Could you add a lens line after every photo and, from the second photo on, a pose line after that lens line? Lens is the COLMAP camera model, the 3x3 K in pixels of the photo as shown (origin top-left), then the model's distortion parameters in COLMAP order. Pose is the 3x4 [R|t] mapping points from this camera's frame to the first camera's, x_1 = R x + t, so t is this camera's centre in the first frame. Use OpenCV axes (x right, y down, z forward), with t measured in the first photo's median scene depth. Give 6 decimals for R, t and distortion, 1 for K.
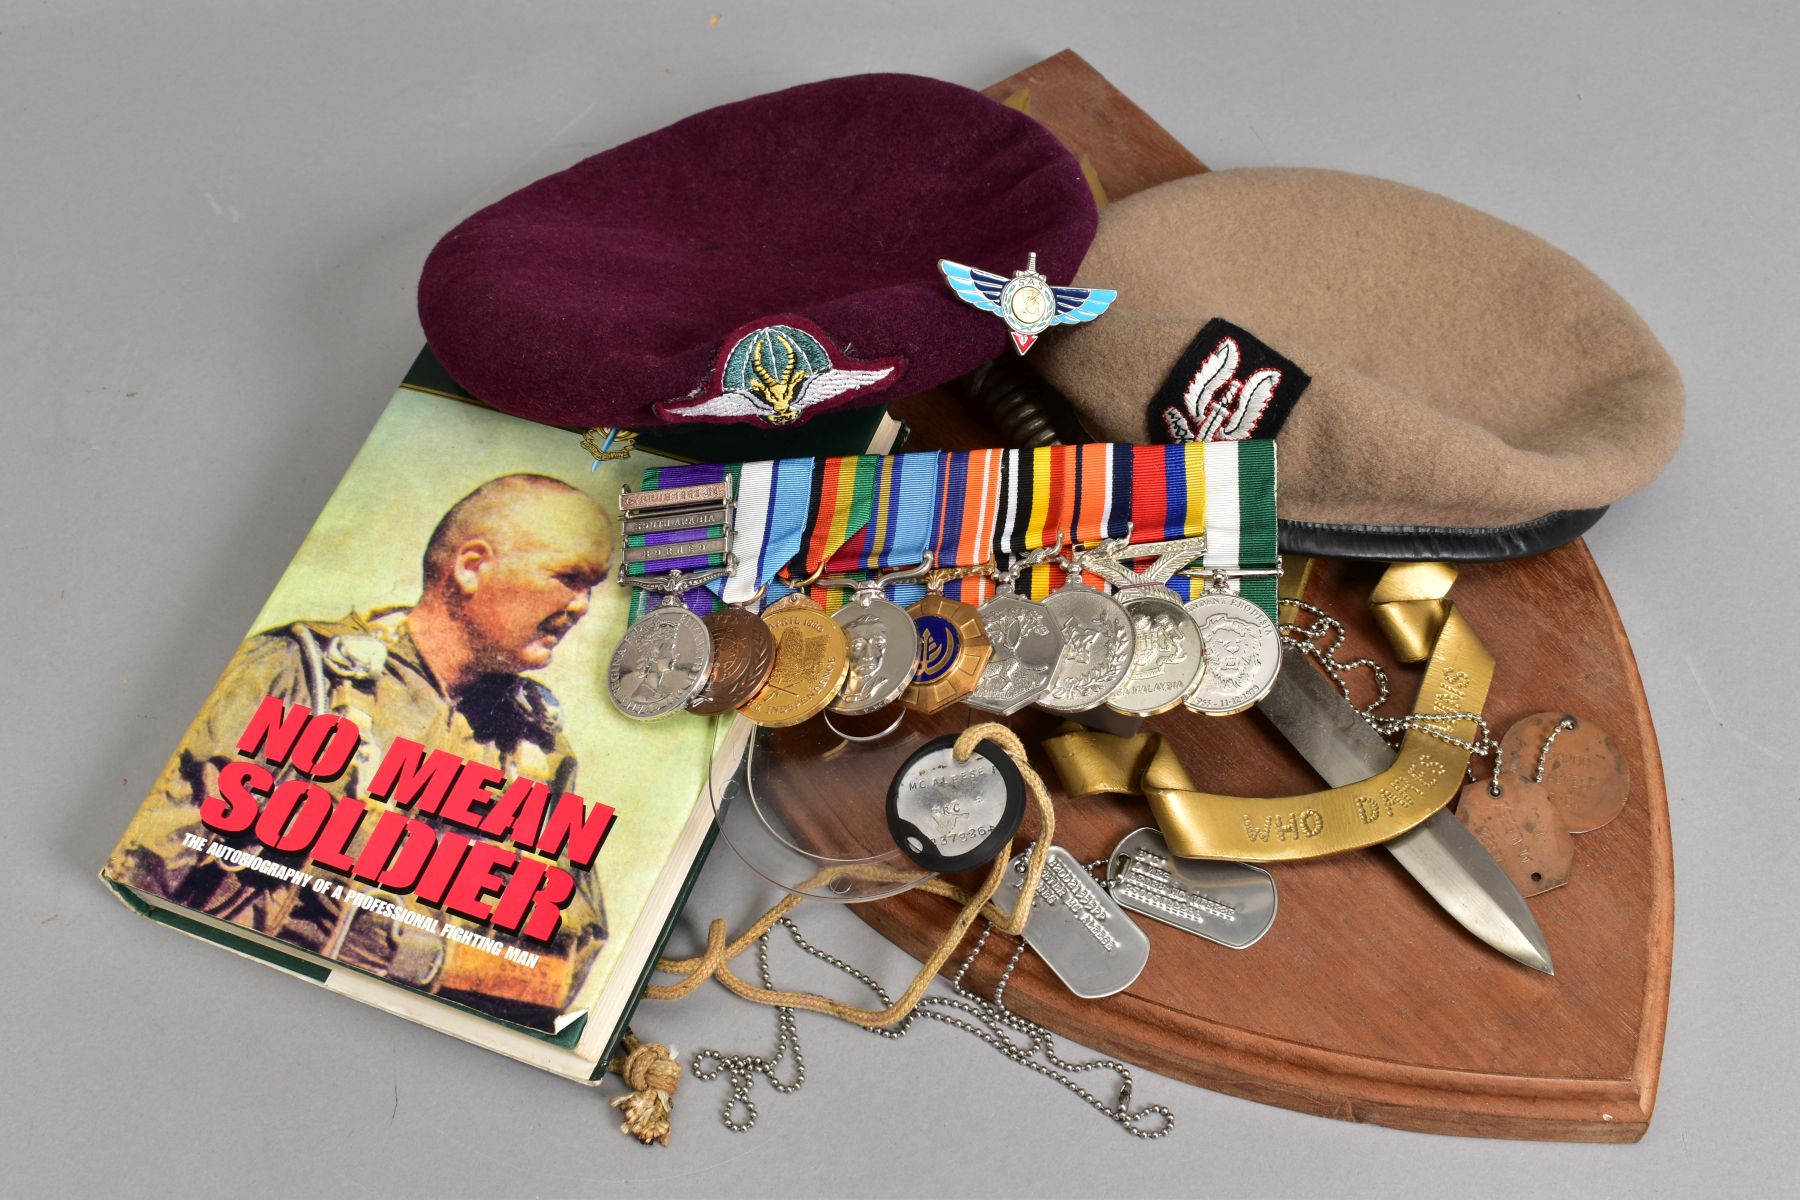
lens RADIAL K [[2190.5, 0, 900.0], [0, 2190.5, 600.0], [0, 0, 1]] dist [-0.023880, 0.012058]
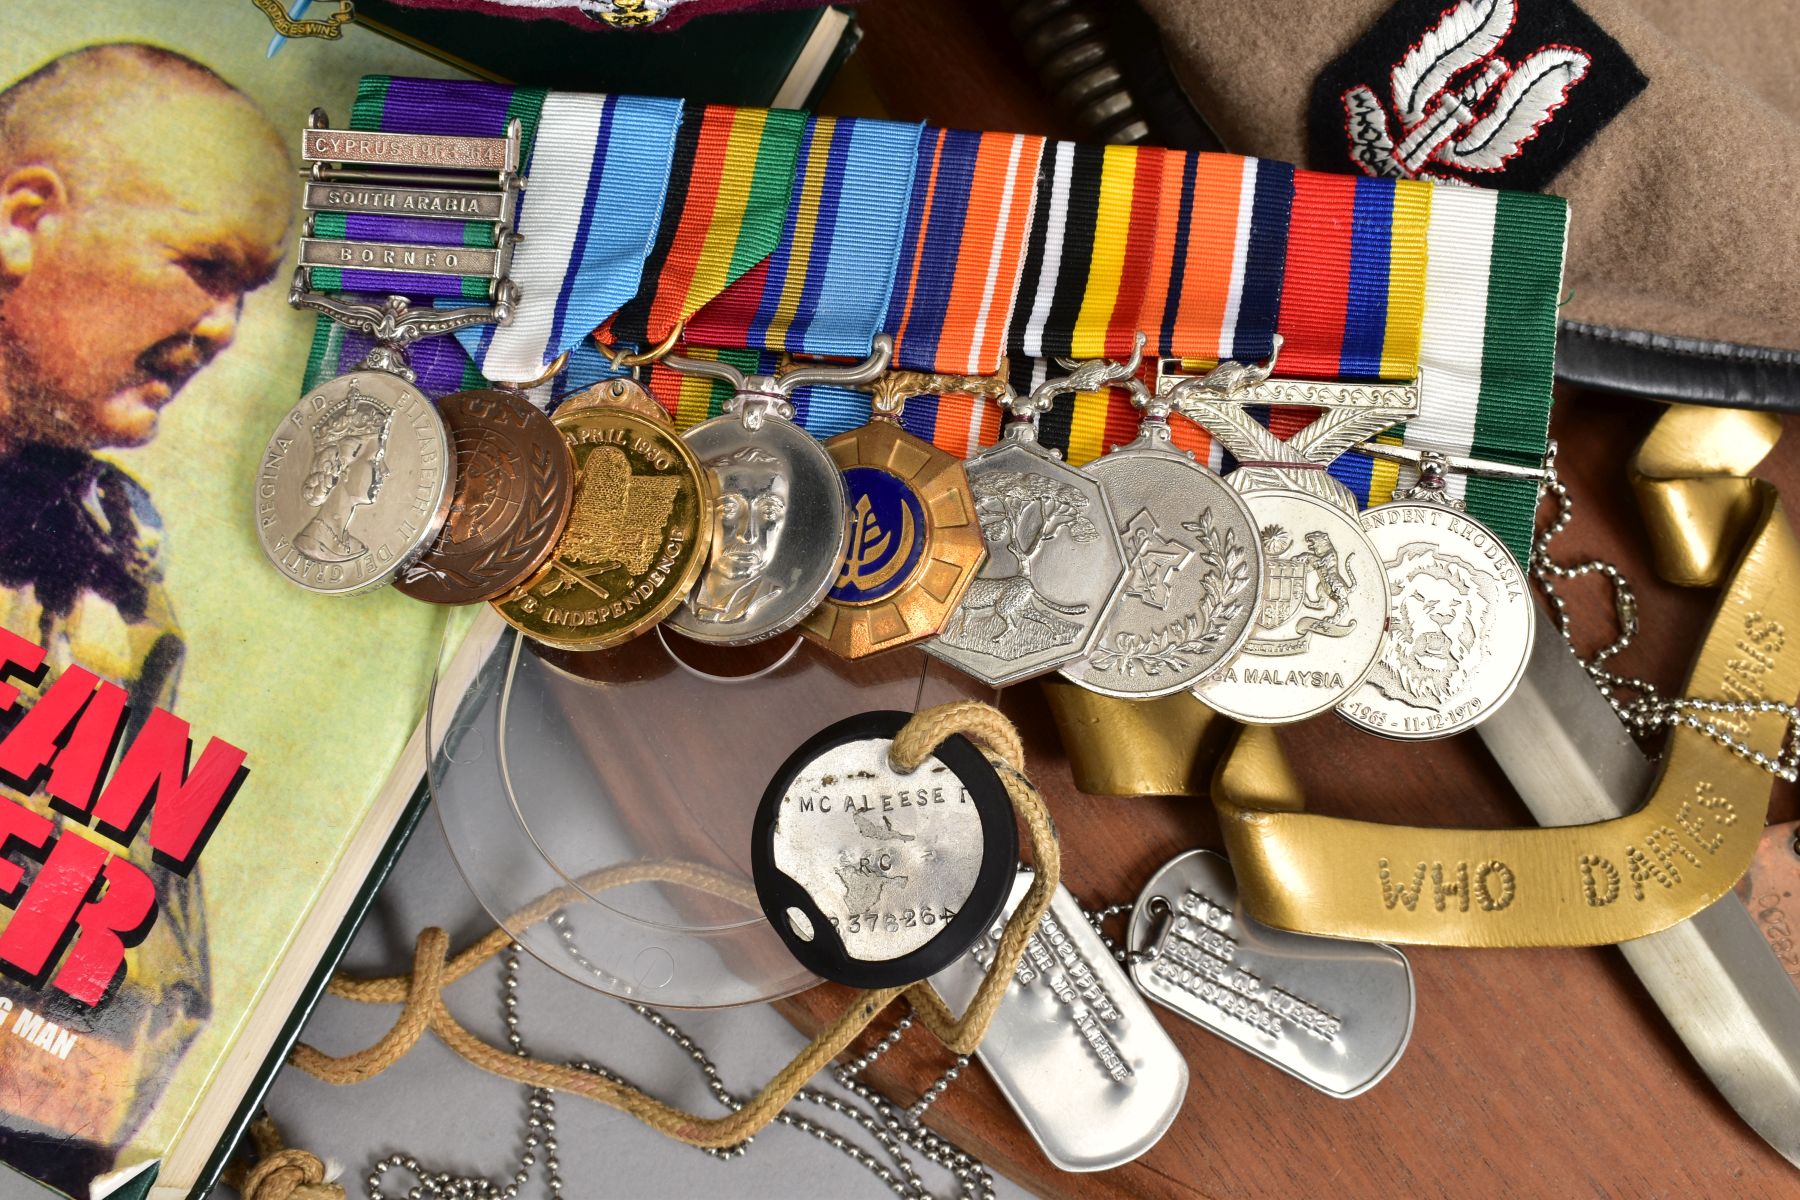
lens RADIAL K [[2190.5, 0, 900.0], [0, 2190.5, 600.0], [0, 0, 1]] dist [-0.023880, 0.012058]
pose [[0.991029, 0.103052, 0.085100, -0.020831], [-0.122319, 0.955941, 0.266862, -0.100461], [-0.053850, -0.274878, 0.959970, 0.478090]]
